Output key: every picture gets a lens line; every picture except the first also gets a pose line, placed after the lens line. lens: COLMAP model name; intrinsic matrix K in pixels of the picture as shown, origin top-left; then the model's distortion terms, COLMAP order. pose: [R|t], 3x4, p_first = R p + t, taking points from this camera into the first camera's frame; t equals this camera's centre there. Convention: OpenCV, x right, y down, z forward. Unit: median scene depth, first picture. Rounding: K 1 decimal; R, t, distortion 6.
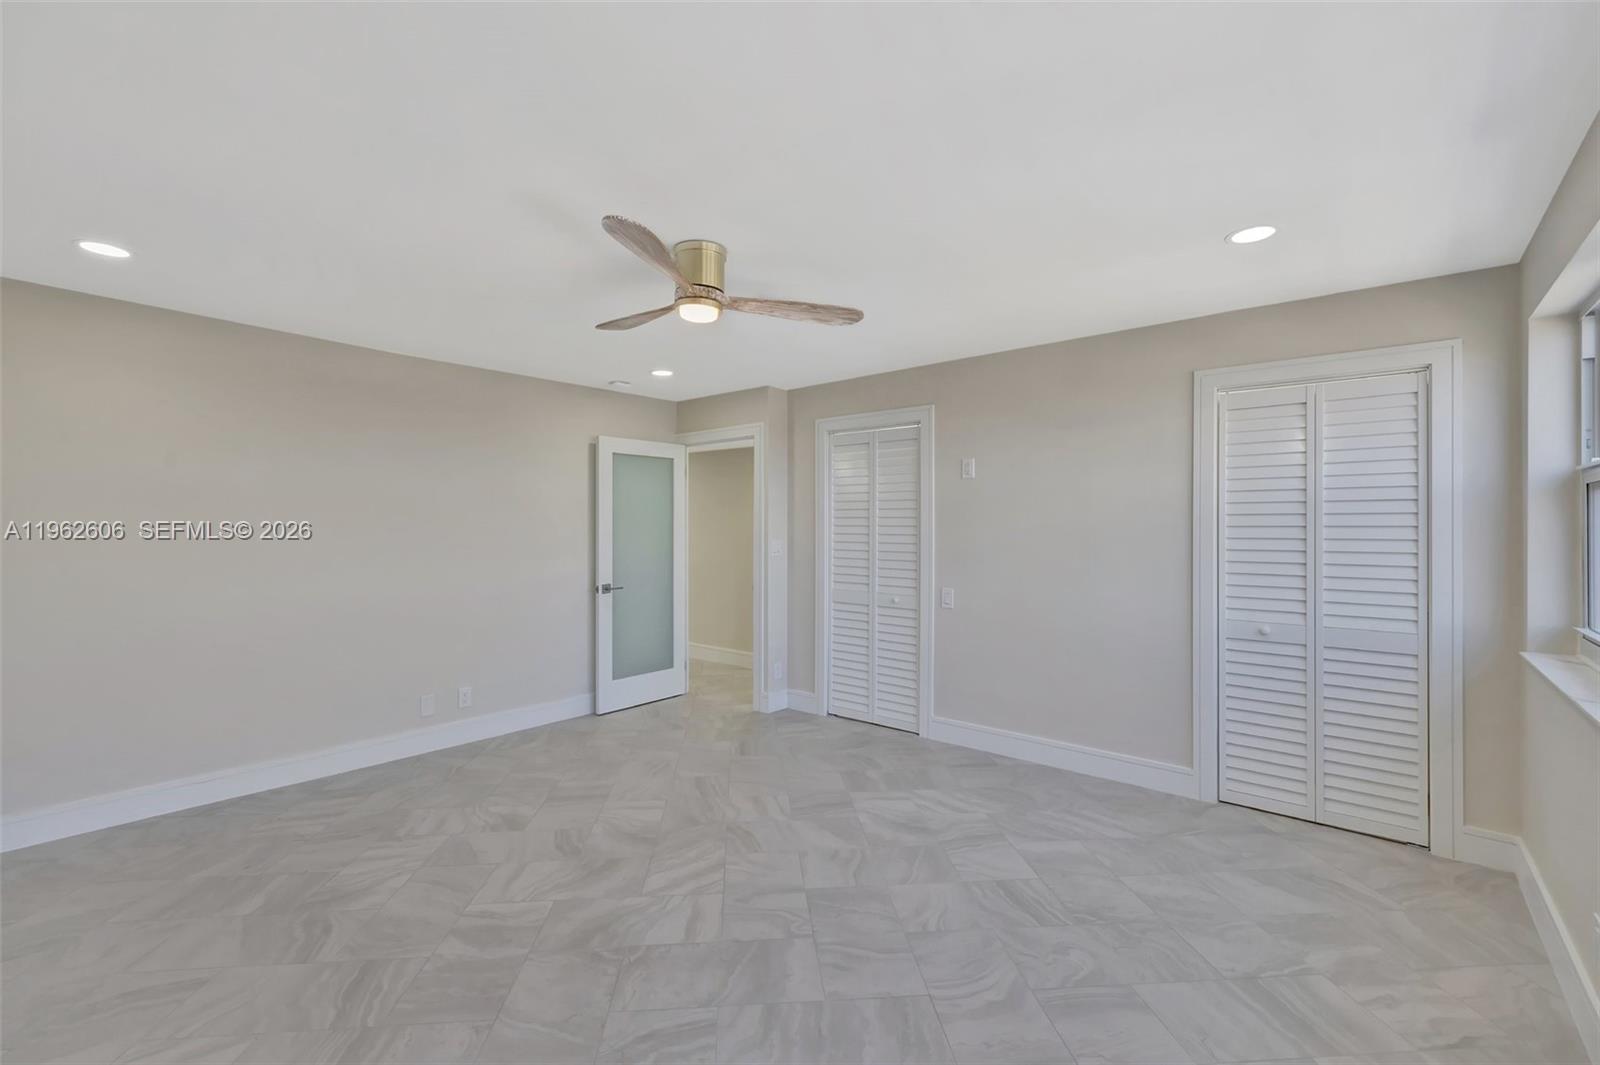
lens RADIAL K [[685.9, 0, 780.4], [0, 685.9, 524.0], [0, 0, 1]] dist [0.001654, 0.000082]
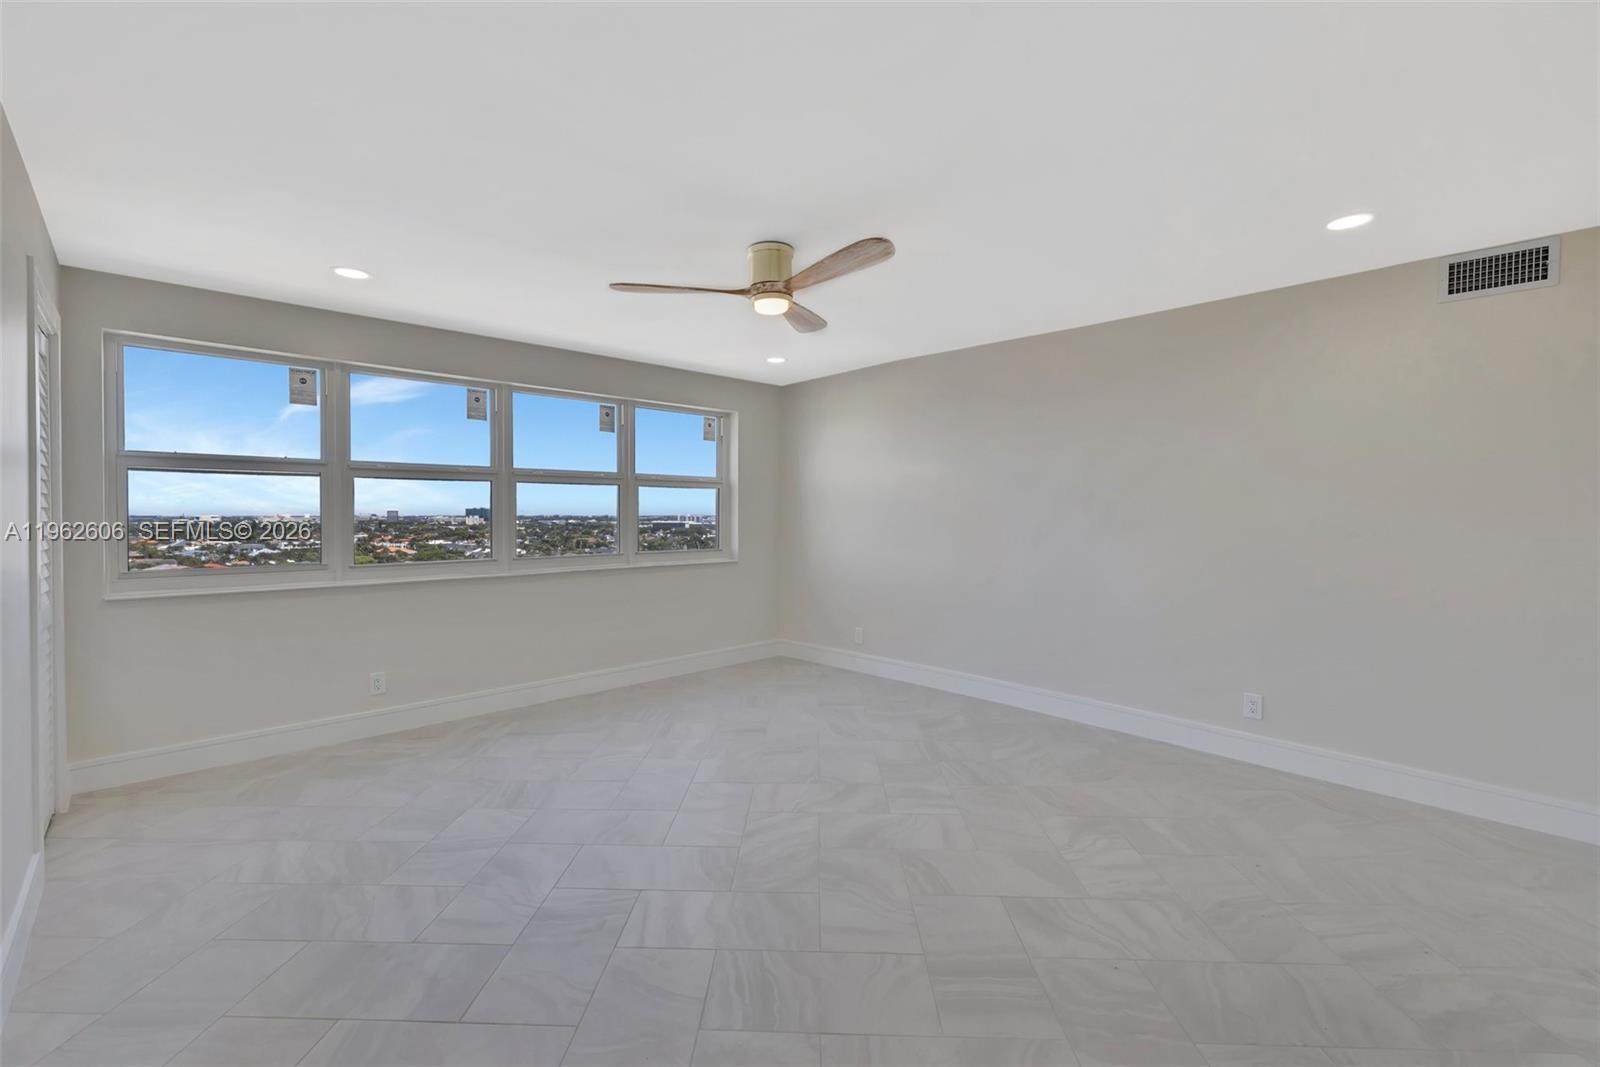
lens RADIAL K [[685.9, 0, 780.4], [0, 685.9, 525.0], [0, 0, 1]] dist [0.001654, 0.000082]
pose [[-0.993394, -0.002396, 0.114732, -0.229316], [-0.000854, 0.999909, 0.013491, 0.031621], [-0.114754, 0.013304, -0.993305, 1.828423]]
